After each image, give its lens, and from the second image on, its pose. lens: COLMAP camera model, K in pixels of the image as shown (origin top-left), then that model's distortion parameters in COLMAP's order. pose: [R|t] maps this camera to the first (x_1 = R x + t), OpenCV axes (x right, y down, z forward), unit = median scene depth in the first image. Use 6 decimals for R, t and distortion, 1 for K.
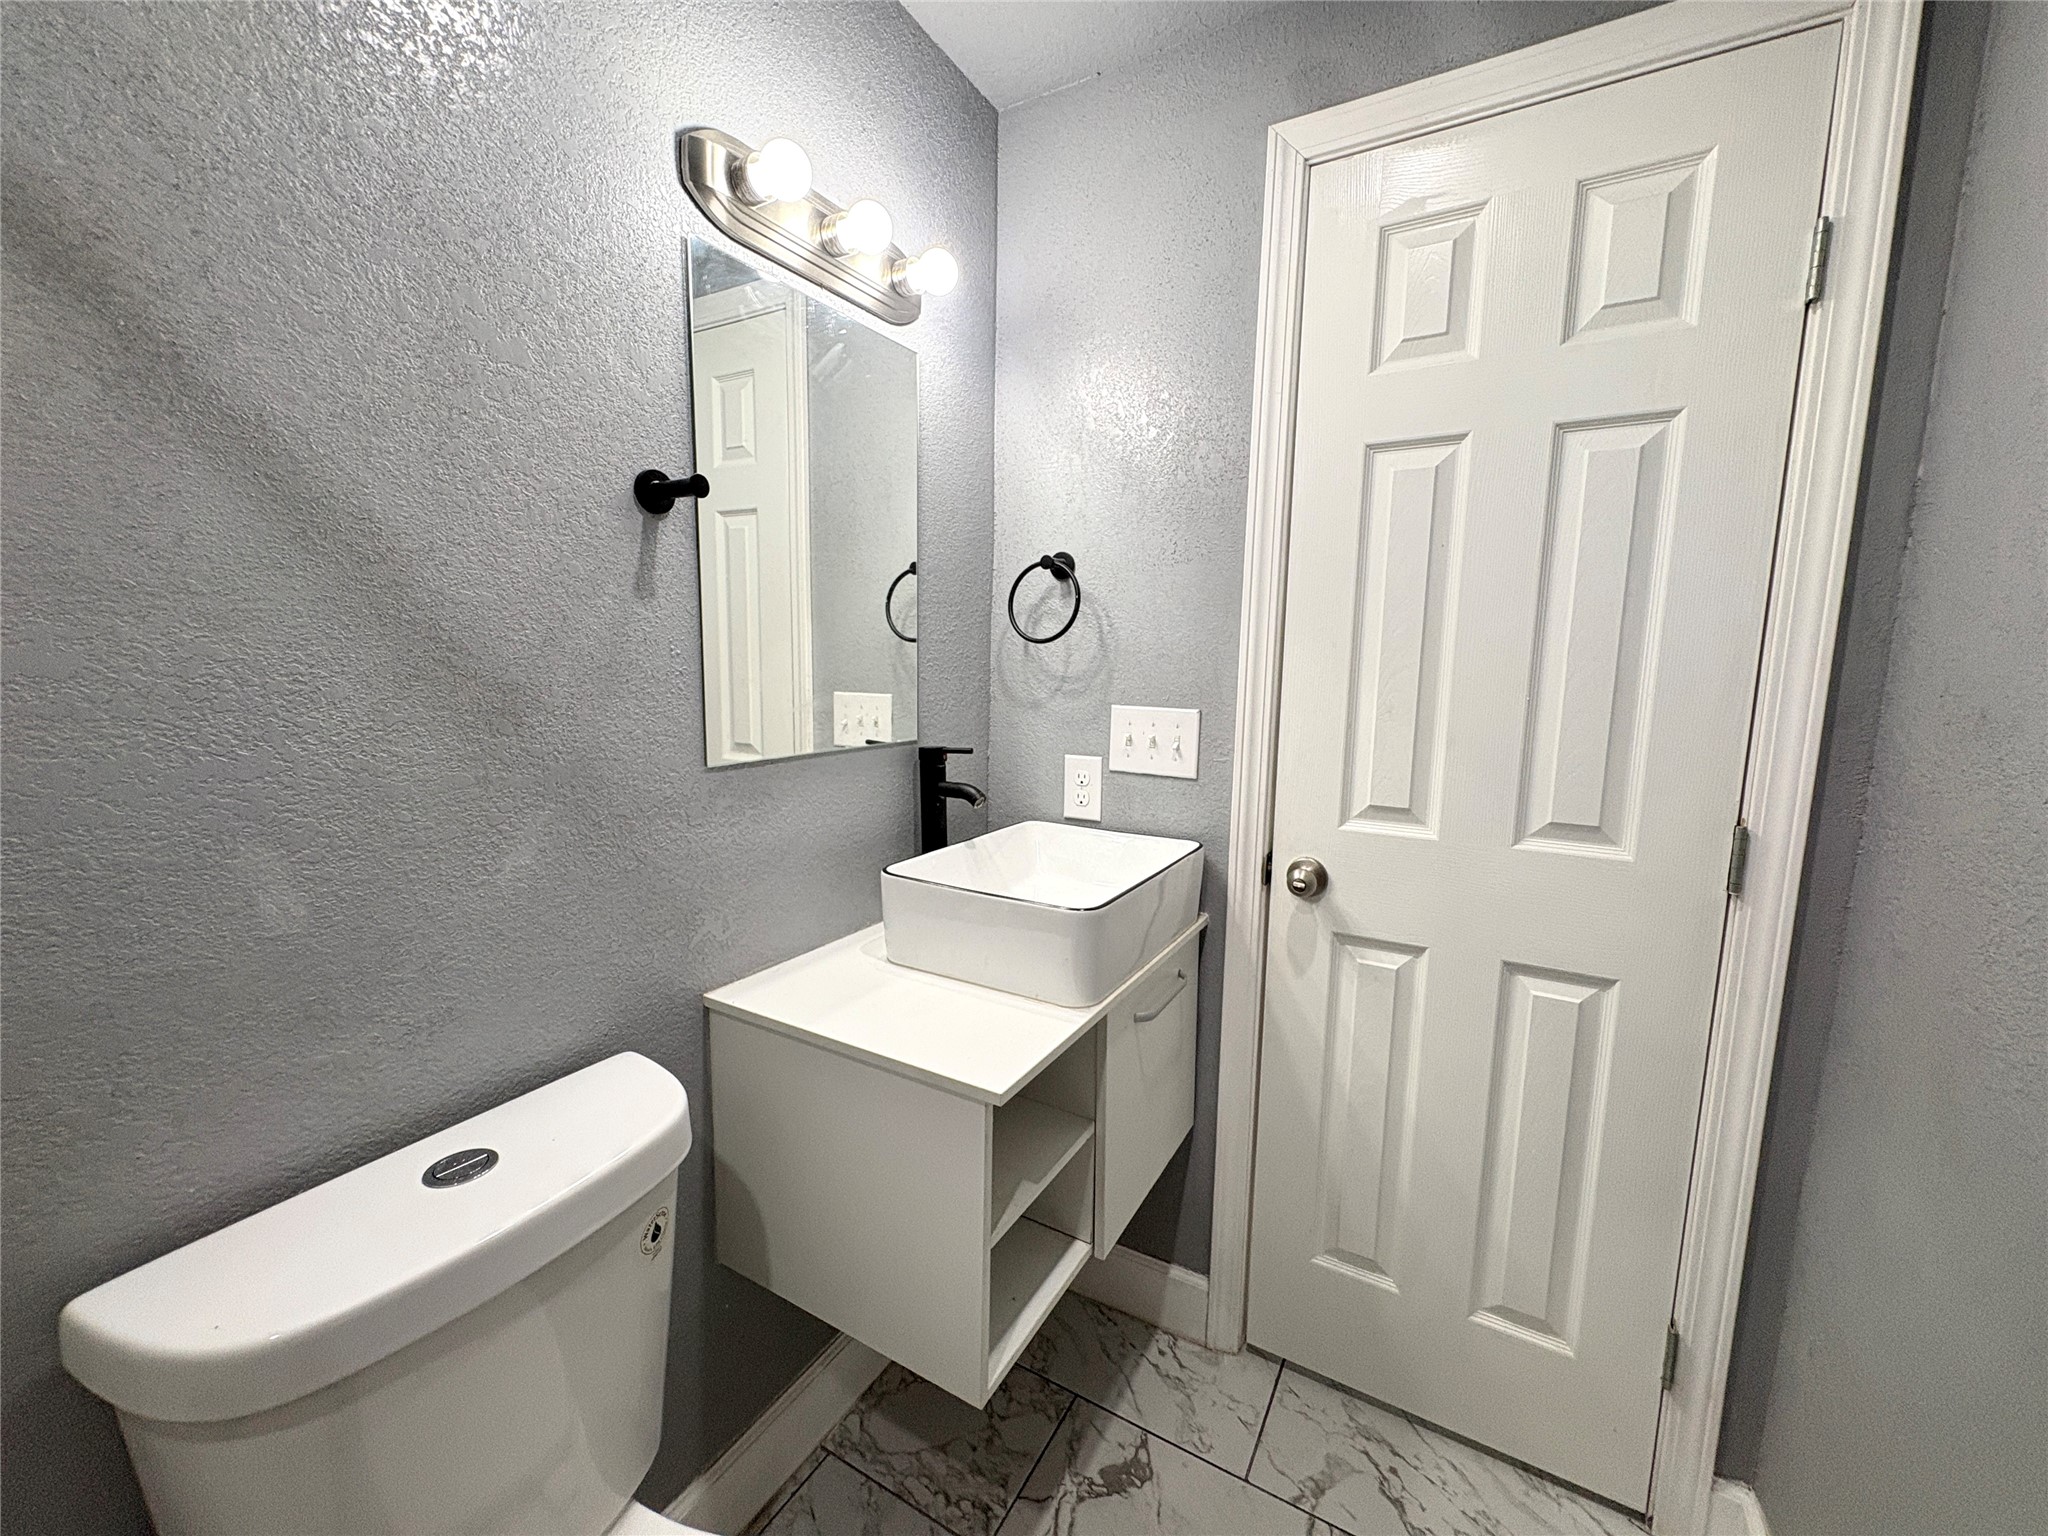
lens RADIAL K [[819.2, 0, 1024.0], [0, 819.2, 768.0], [0, 0, 1]] dist [0.001267, 0.000210]
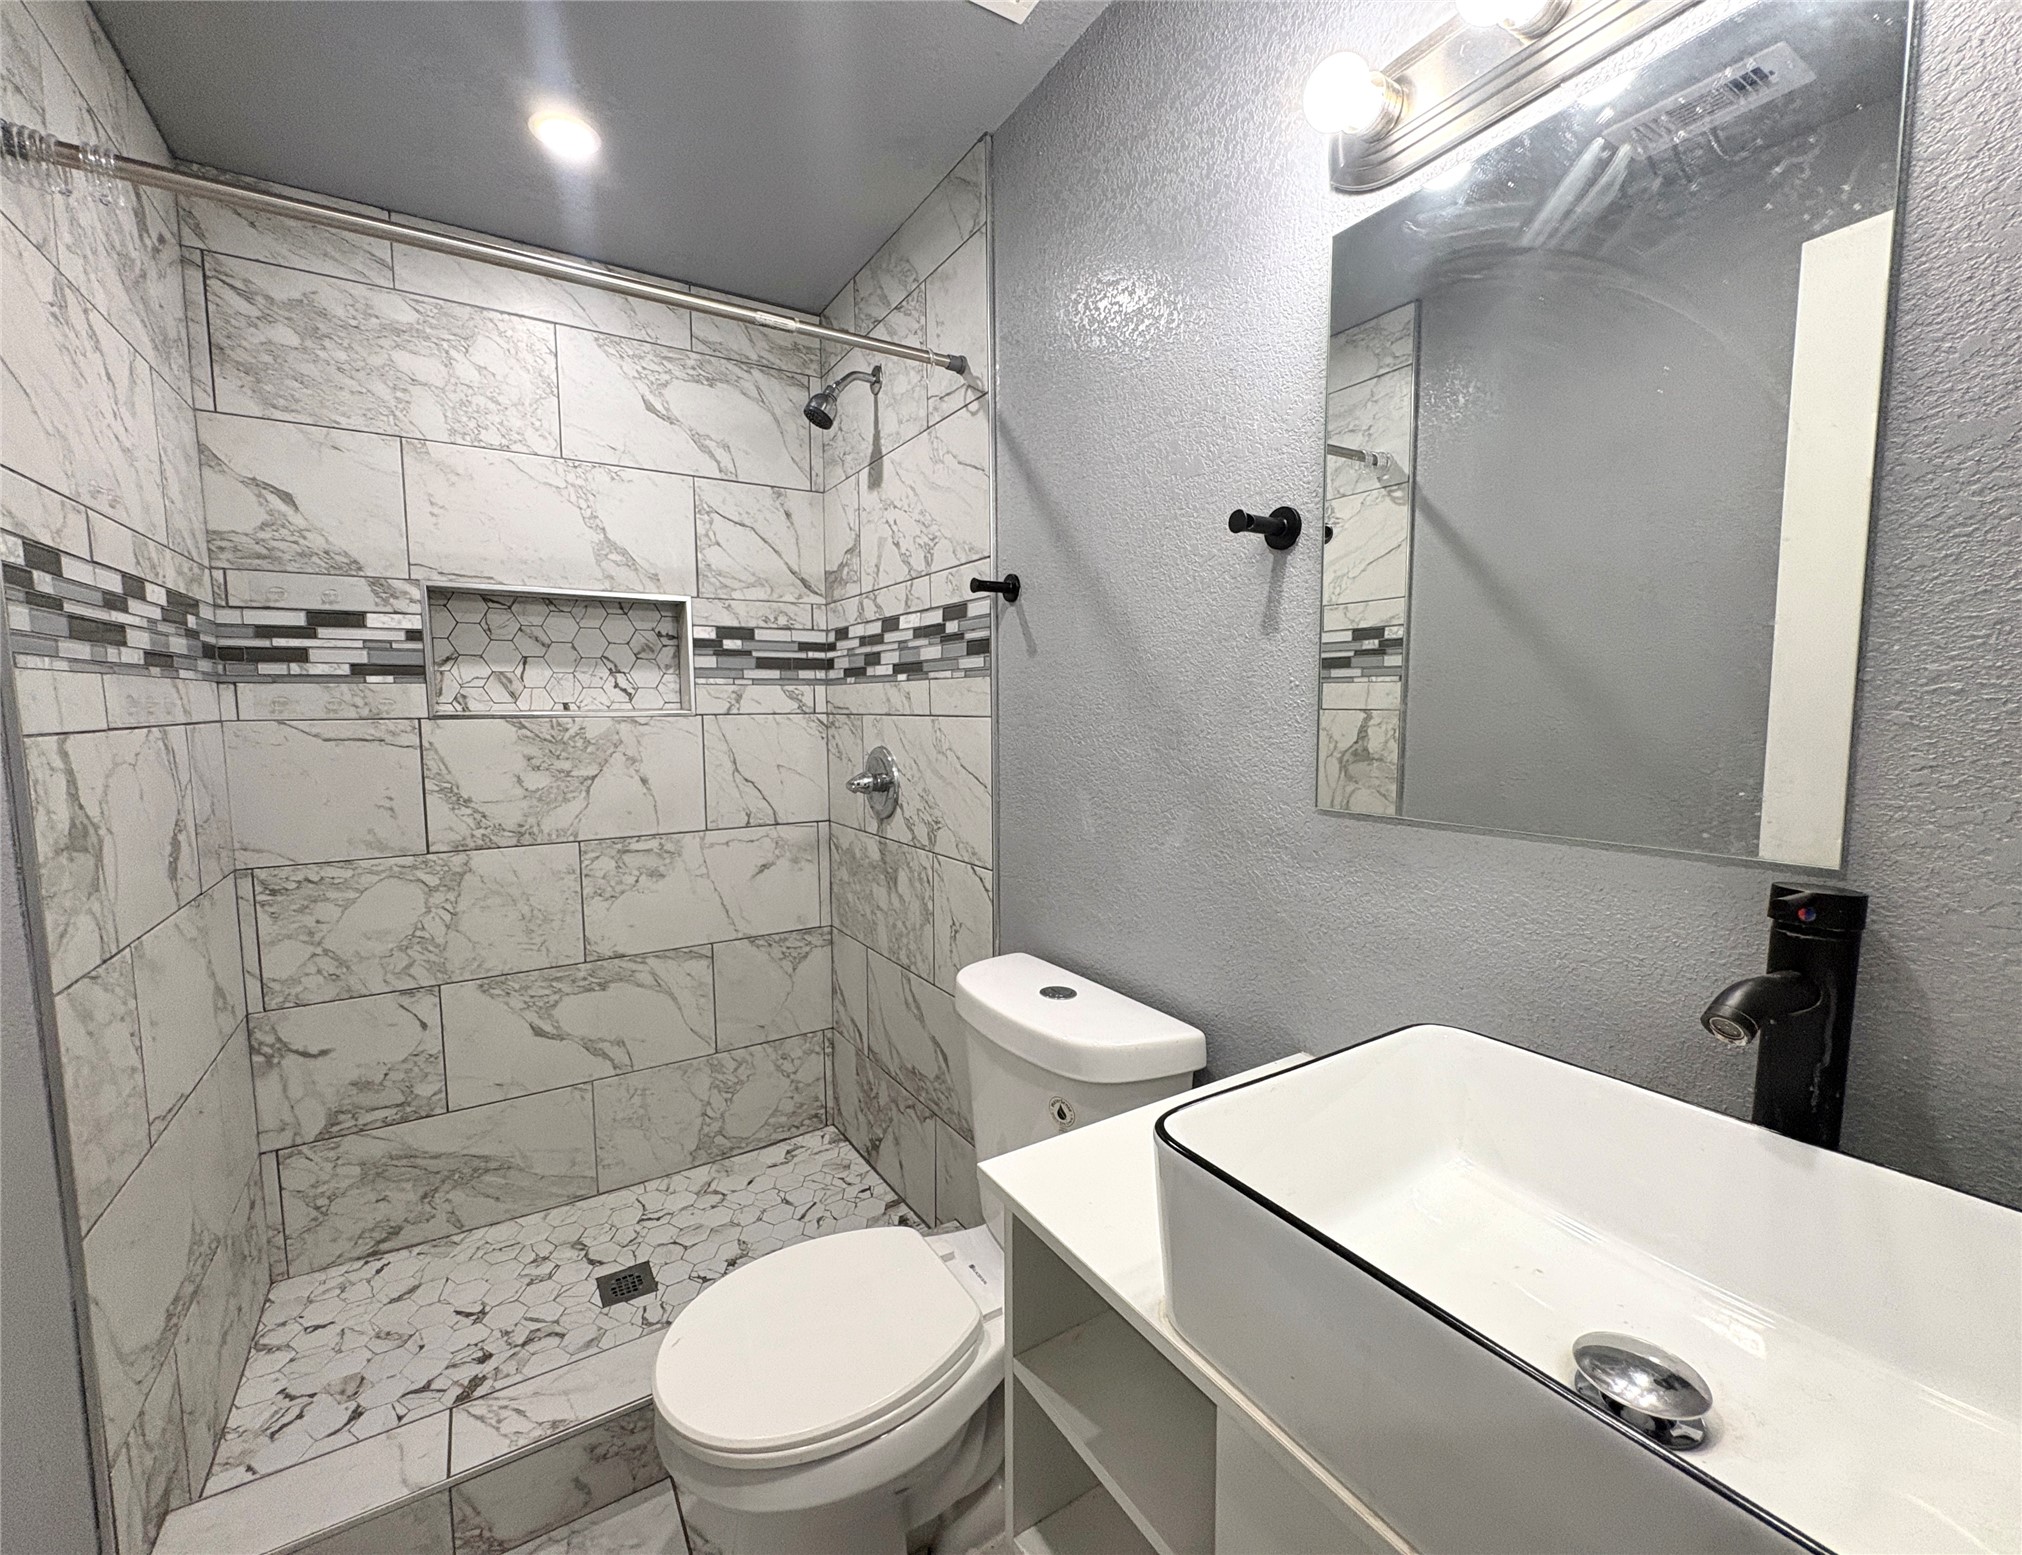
lens RADIAL K [[843.0, 0, 1011.0], [0, 843.0, 777.5], [0, 0, 1]] dist [-0.000511, -0.000038]
pose [[-0.464418, 0.063705, -0.883322, 0.663315], [-0.117978, 0.984069, 0.133000, -0.131395], [0.877723, 0.165980, -0.449504, 1.235894]]
